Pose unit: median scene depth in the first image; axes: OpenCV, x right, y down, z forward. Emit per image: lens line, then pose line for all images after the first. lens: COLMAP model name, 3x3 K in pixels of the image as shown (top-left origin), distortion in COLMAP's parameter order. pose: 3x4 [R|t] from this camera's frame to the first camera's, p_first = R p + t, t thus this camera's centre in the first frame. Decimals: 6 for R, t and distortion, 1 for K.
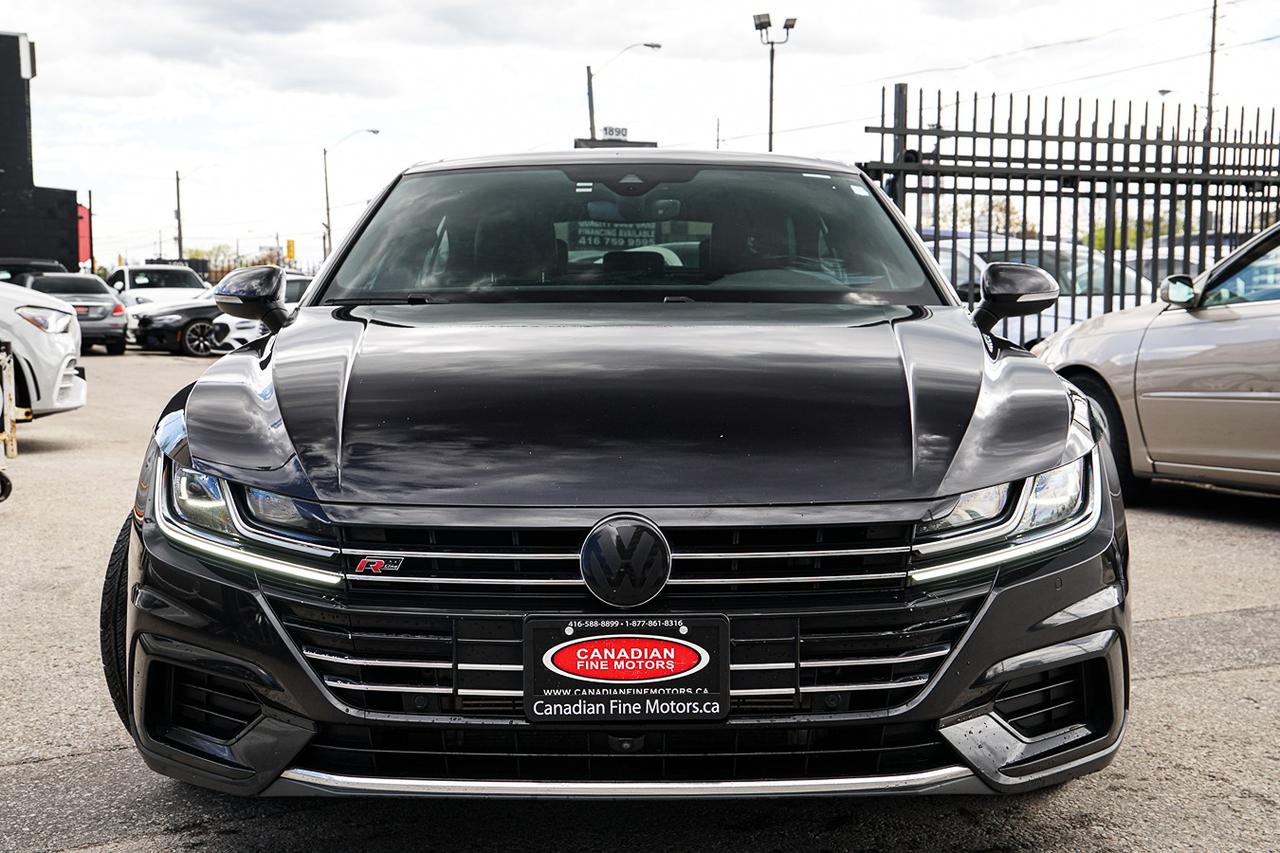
lens RADIAL K [[1653.2, 0, 641.7], [0, 1653.2, 430.2], [0, 0, 1]] dist [0.119532, 0.000000]
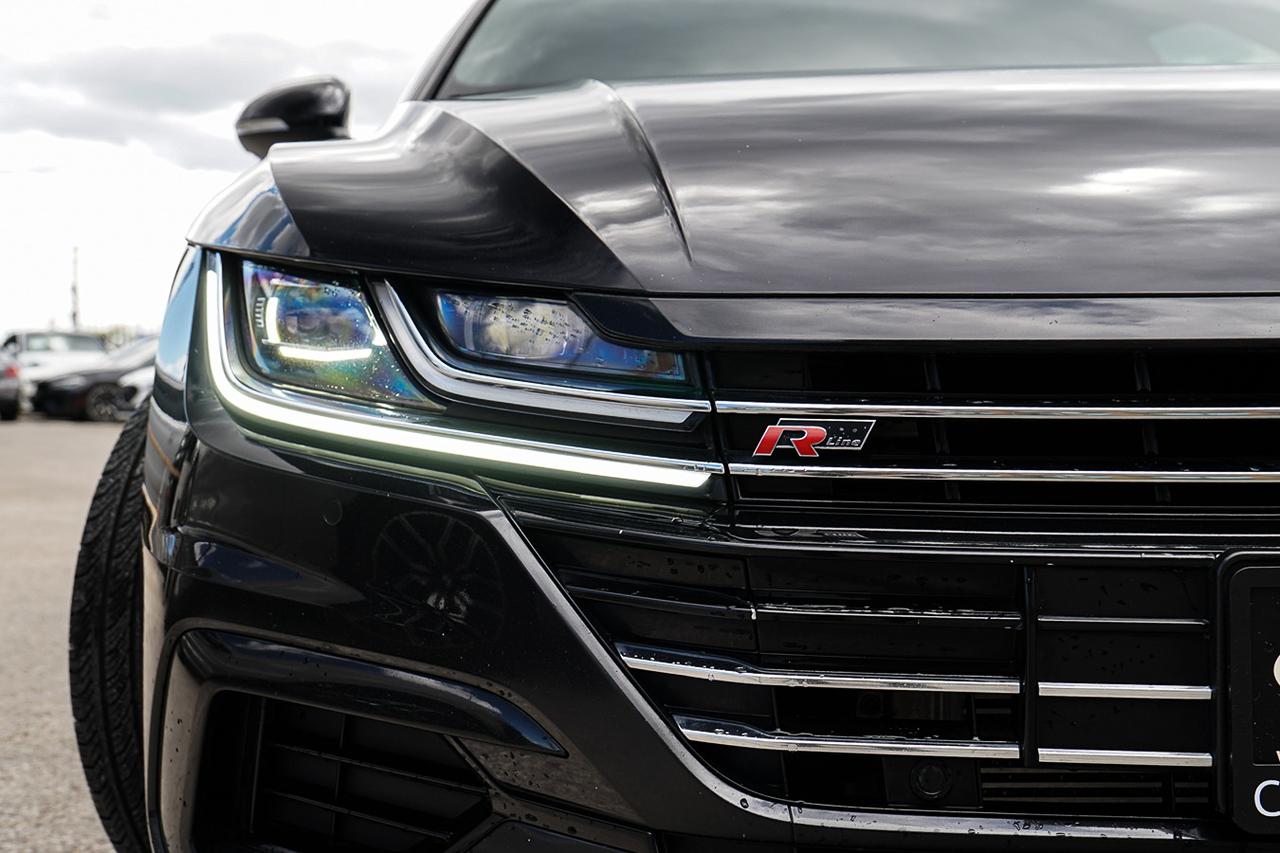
lens RADIAL K [[1653.2, 0, 632.2], [0, 1653.2, 427.5], [0, 0, 1]] dist [0.119532, 0.000000]
pose [[0.998442, 0.000802, 0.055790, -0.123380], [0.002566, 0.998179, -0.060266, 0.056418], [-0.055737, 0.060315, 0.996622, 0.329610]]
